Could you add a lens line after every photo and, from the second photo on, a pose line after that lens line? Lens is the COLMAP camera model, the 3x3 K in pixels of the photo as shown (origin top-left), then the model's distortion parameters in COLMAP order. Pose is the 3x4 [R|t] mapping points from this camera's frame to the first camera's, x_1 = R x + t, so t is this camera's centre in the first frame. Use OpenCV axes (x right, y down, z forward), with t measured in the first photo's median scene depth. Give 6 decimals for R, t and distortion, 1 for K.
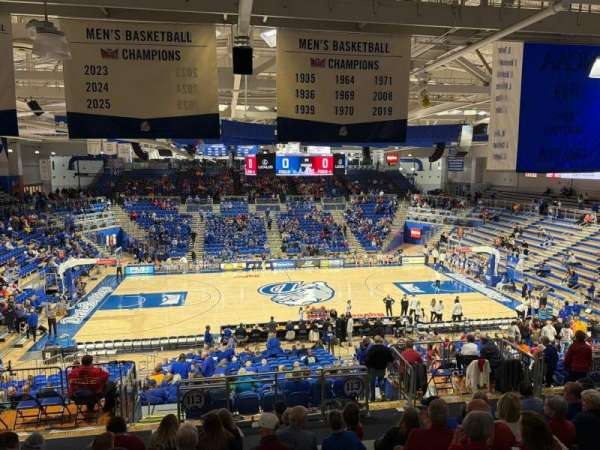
lens RADIAL K [[440.6, 0, 302.9], [0, 440.6, 224.0], [0, 0, 1]] dist [0.134354, -0.224725]
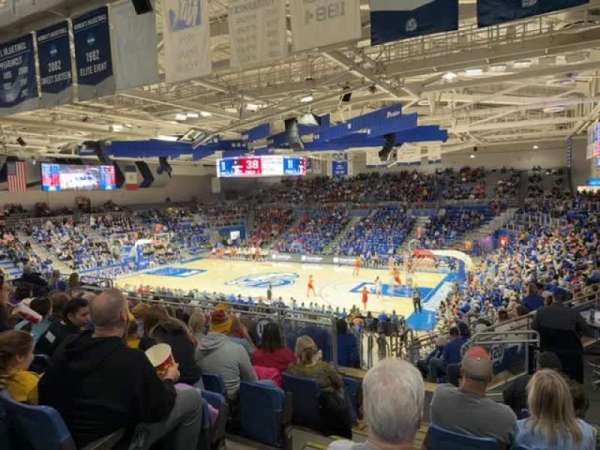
lens RADIAL K [[416.6, 0, 301.9], [0, 416.6, 227.0], [0, 0, 1]] dist [0.122649, -0.185833]
pose [[-0.788833, -0.027587, 0.613988, -0.654989], [0.116269, 0.974255, 0.193153, -0.155829], [-0.603510, 0.223754, -0.765317, 1.538487]]
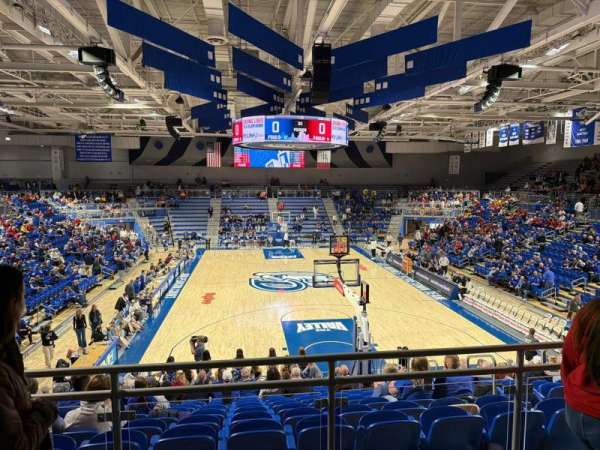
lens RADIAL K [[416.6, 0, 301.9], [0, 416.6, 227.0], [0, 0, 1]] dist [0.122649, -0.185833]
pose [[0.028443, -0.107749, 0.993771, -0.739935], [0.129591, 0.986181, 0.103217, -0.032964], [-0.991159, 0.125848, 0.042013, 0.827034]]
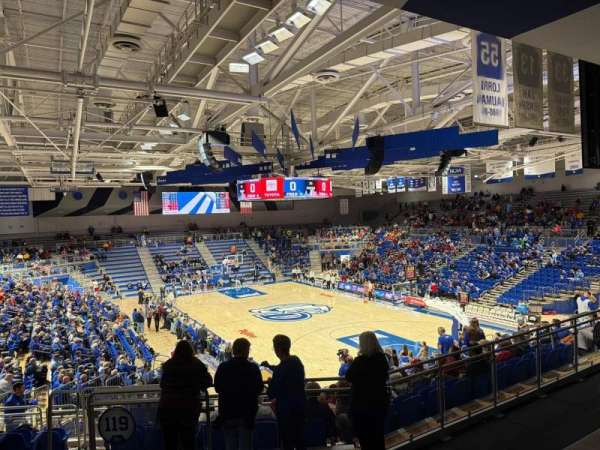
lens RADIAL K [[416.6, 0, 301.9], [0, 416.6, 227.0], [0, 0, 1]] dist [0.122649, -0.185833]
pose [[-0.358566, -0.010202, 0.933449, -0.834602], [0.163064, 0.983882, 0.073391, -0.099010], [-0.919152, 0.178528, -0.351123, 1.141061]]
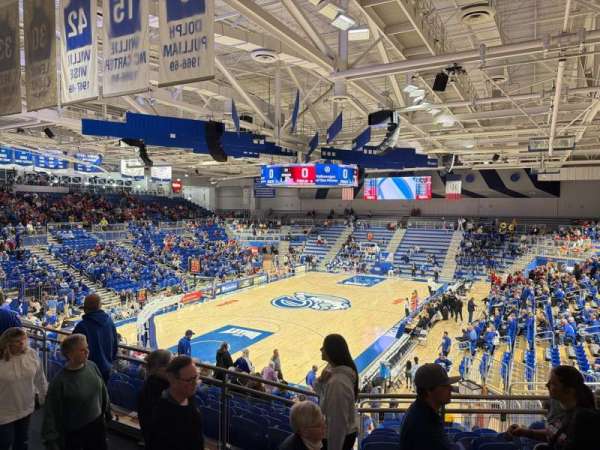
lens RADIAL K [[416.6, 0, 301.9], [0, 416.6, 227.0], [0, 0, 1]] dist [0.122649, -0.185833]
pose [[0.615645, -0.033769, 0.787300, -0.691362], [0.097740, 0.994639, -0.033768, 0.011110], [-0.781939, 0.097740, 0.615645, 0.358075]]
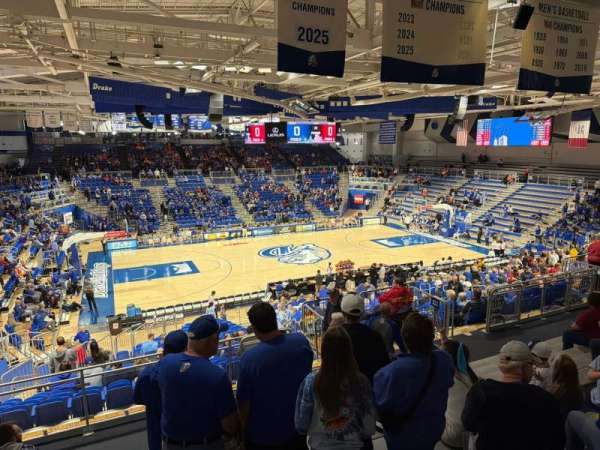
lens RADIAL K [[416.6, 0, 301.9], [0, 416.6, 227.0], [0, 0, 1]] dist [0.122649, -0.185833]
pose [[0.965388, -0.058187, 0.254245, -0.226462], [0.042338, 0.996829, 0.067376, 0.018840], [-0.257360, -0.054280, 0.964790, 0.010184]]
